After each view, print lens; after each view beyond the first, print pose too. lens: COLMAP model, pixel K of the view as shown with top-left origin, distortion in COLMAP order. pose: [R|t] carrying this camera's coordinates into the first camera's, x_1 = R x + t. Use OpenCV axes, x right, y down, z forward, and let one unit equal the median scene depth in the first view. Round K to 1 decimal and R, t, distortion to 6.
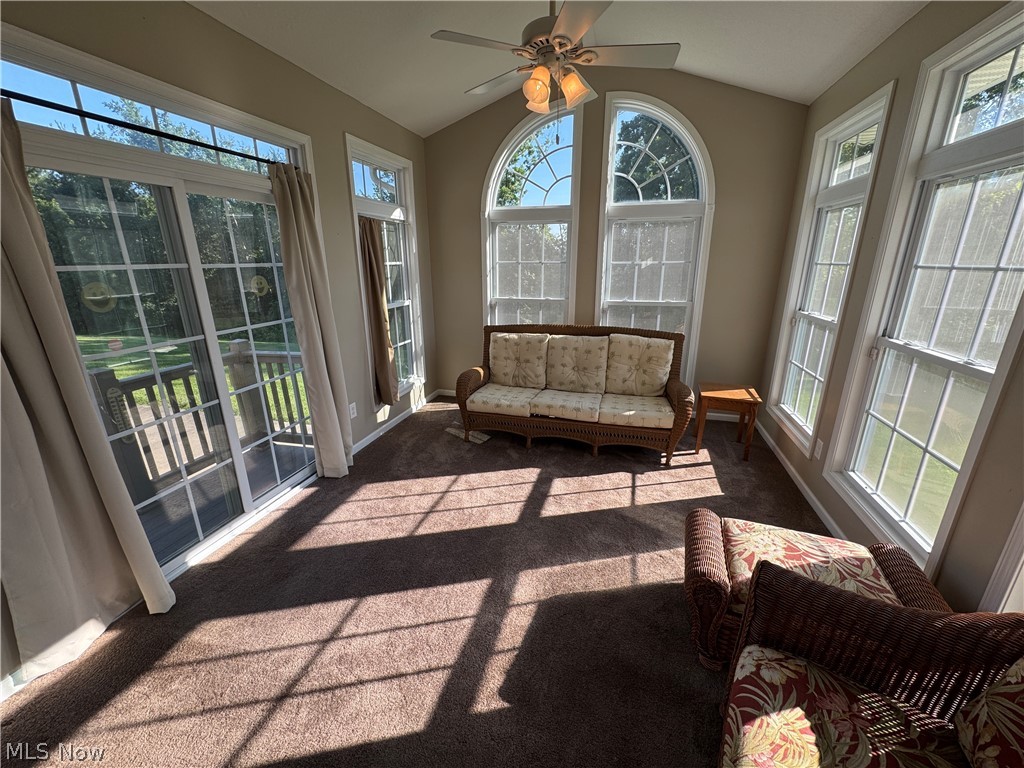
lens RADIAL K [[410.5, 0, 512.0], [0, 410.5, 384.0], [0, 0, 1]] dist [-0.001698, 0.000491]
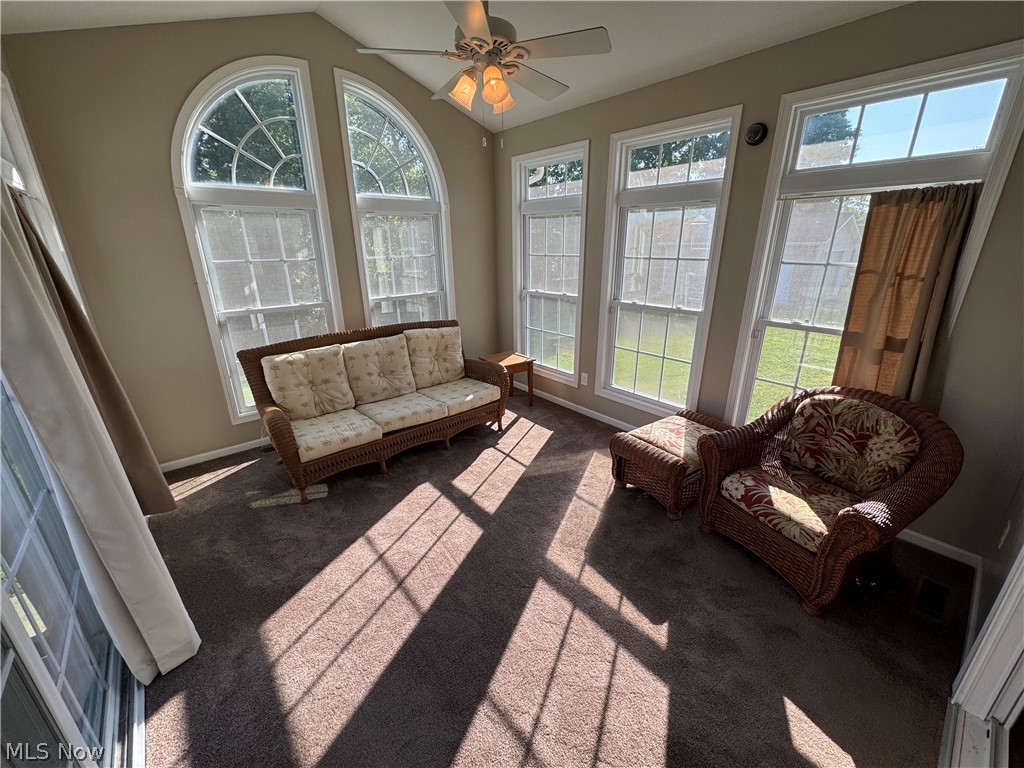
lens RADIAL K [[410.5, 0, 512.0], [0, 410.5, 384.0], [0, 0, 1]] dist [-0.001698, 0.000491]
pose [[0.557213, -0.273523, 0.784027, -0.481308], [0.248523, 0.955844, 0.156837, -0.103910], [-0.792306, 0.107457, 0.600586, 0.249205]]
